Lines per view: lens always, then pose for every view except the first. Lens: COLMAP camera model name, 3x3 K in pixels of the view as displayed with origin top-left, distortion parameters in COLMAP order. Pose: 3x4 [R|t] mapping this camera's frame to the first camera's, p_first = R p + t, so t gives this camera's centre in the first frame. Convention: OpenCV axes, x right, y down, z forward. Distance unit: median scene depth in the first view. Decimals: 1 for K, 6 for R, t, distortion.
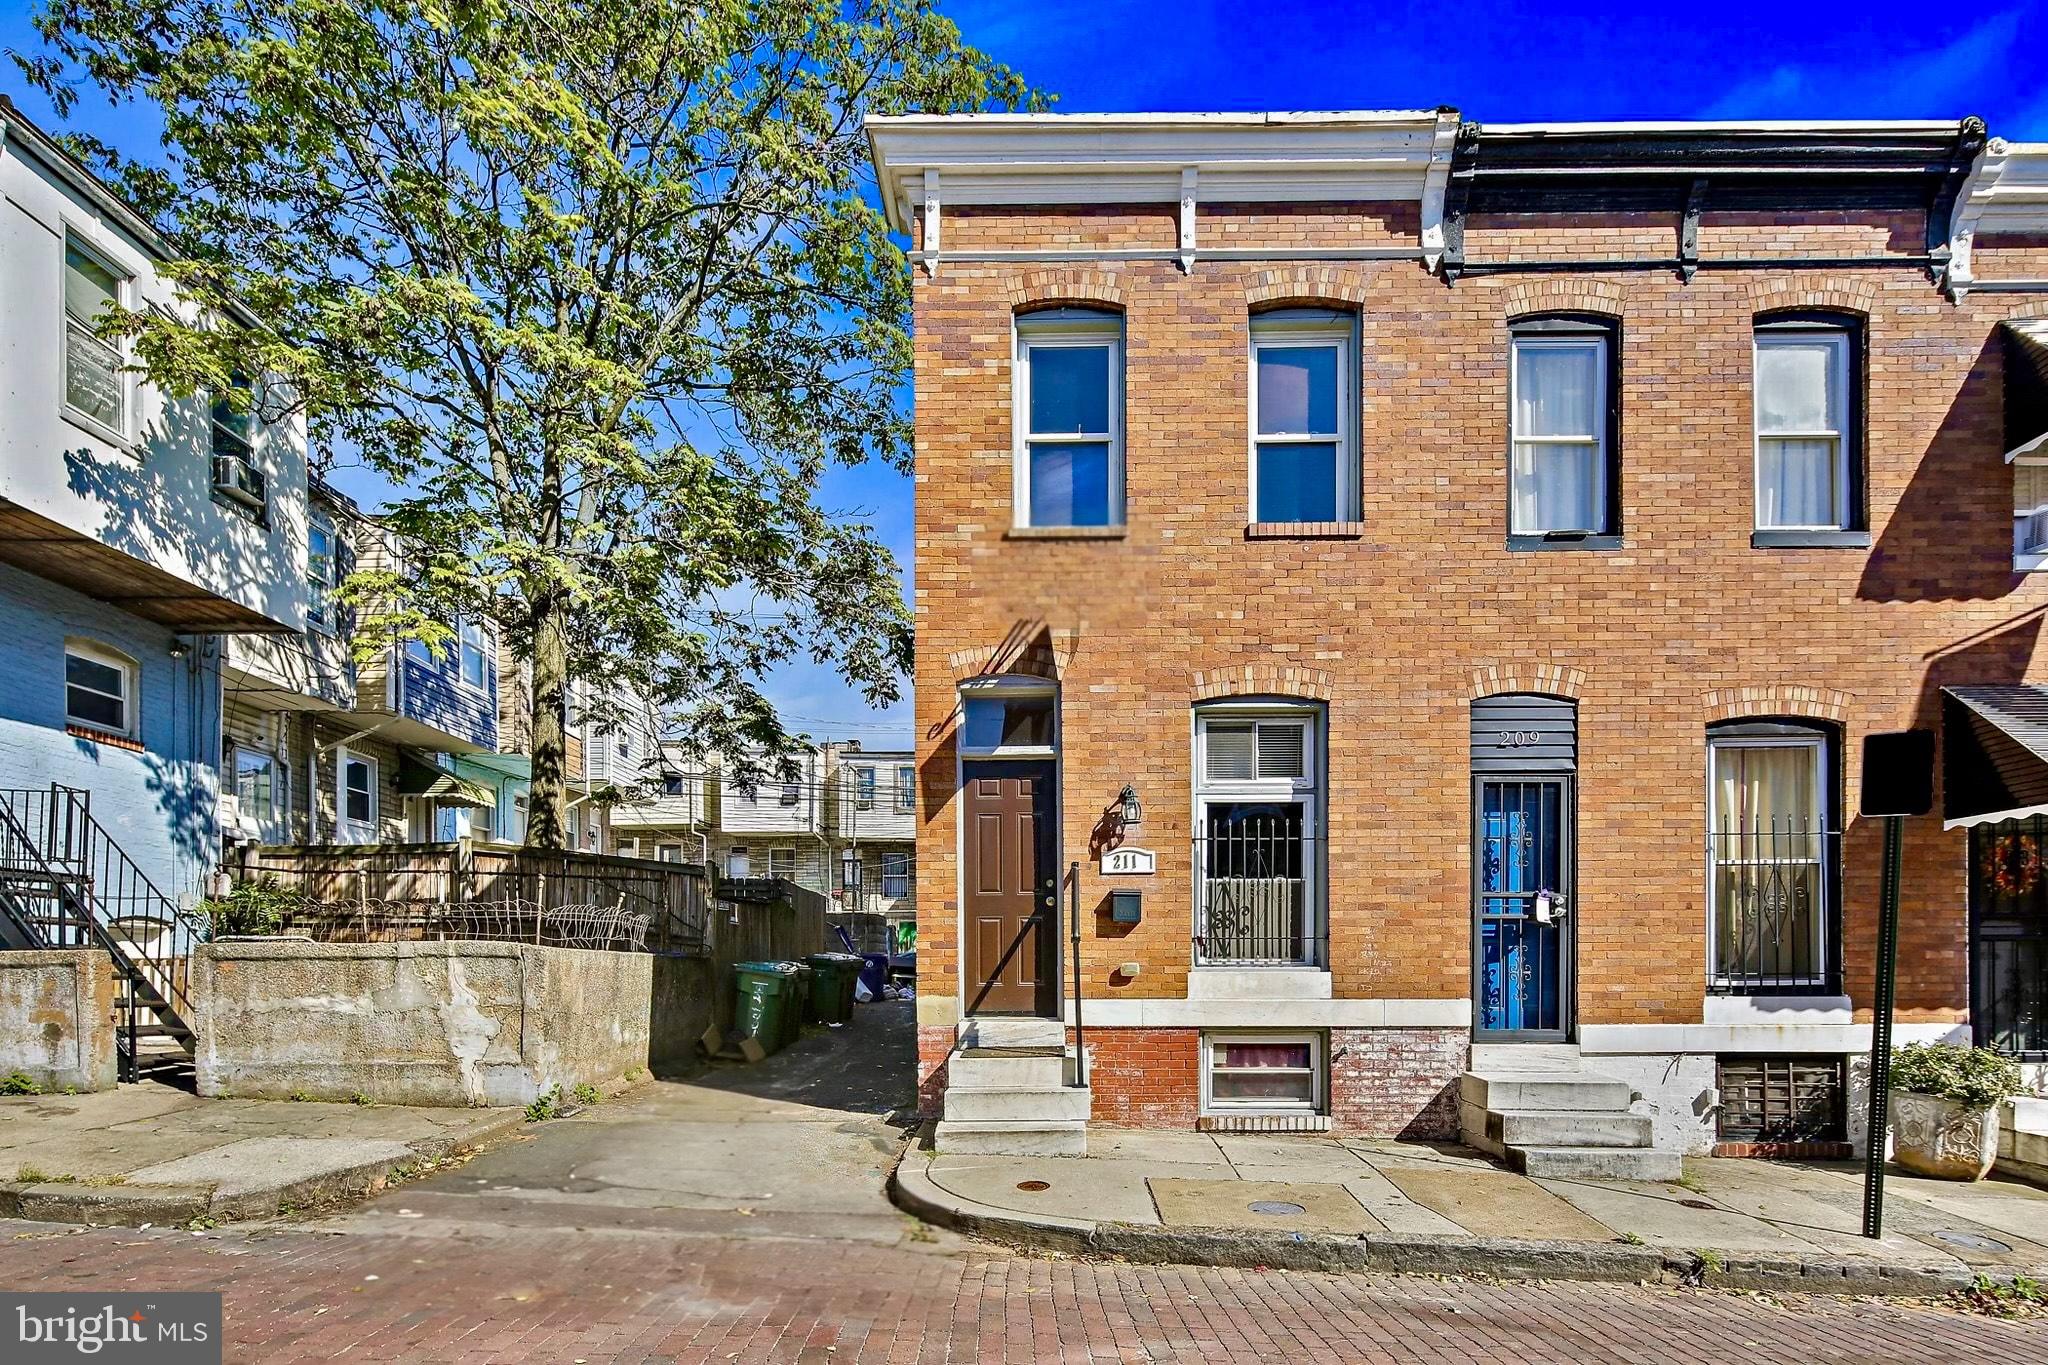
lens RADIAL K [[1002.3, 0, 1020.1], [0, 1002.3, 664.8], [0, 0, 1]] dist [0.001063, -0.000718]
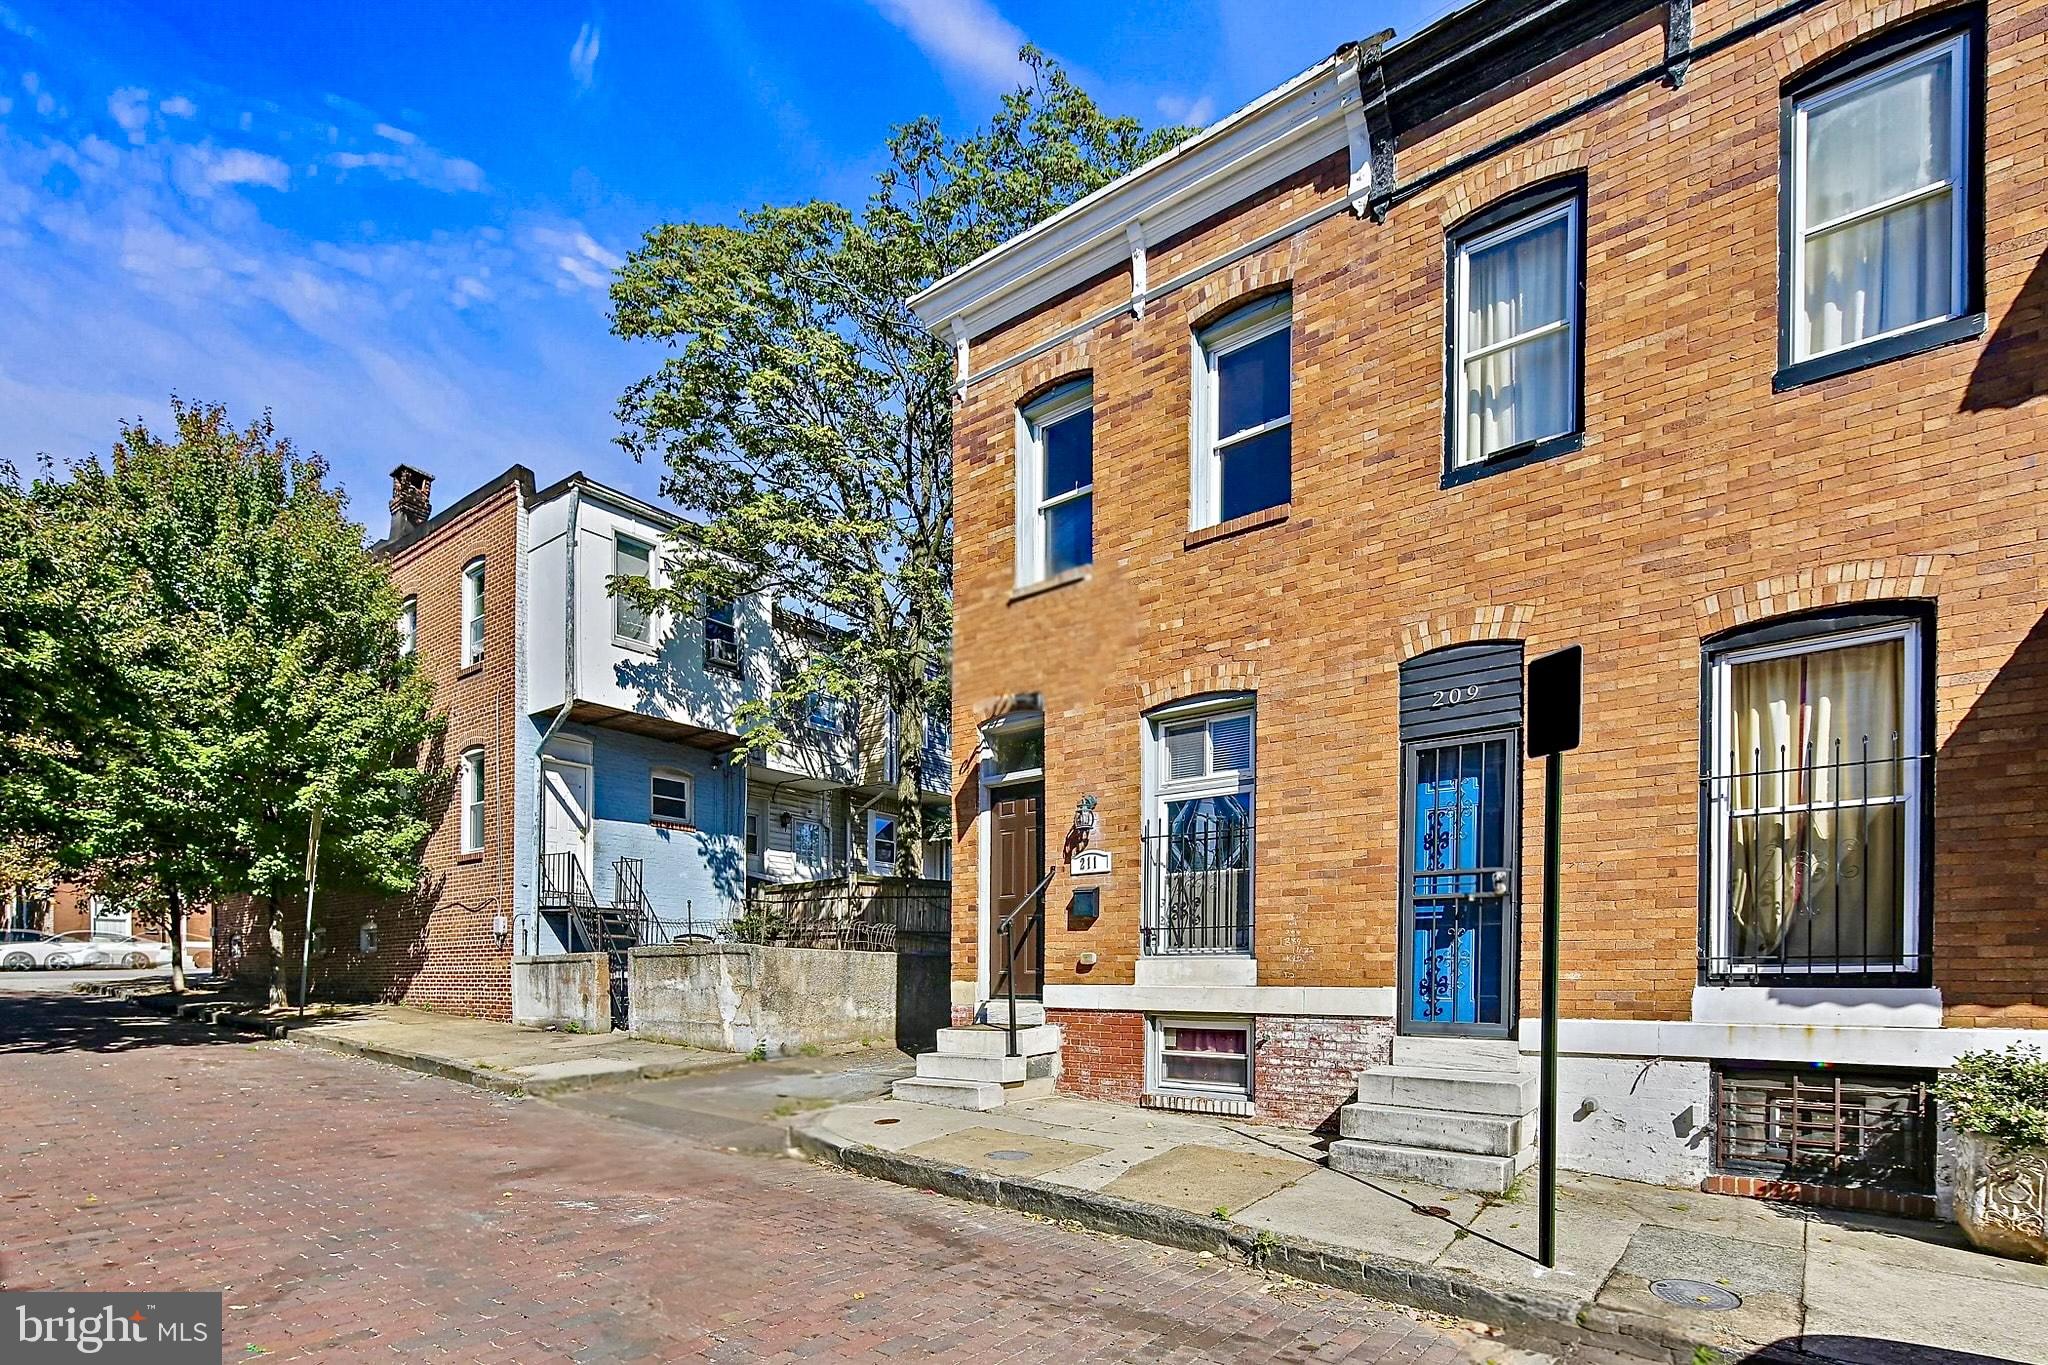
lens RADIAL K [[985.7, 0, 1024.7], [0, 985.7, 632.7], [0, 0, 1]] dist [-0.000326, -0.000461]
pose [[0.784930, -0.202311, -0.585623, 0.727134], [0.173418, 0.979147, -0.105821, 0.044550], [0.594820, -0.018495, 0.803646, 0.060727]]
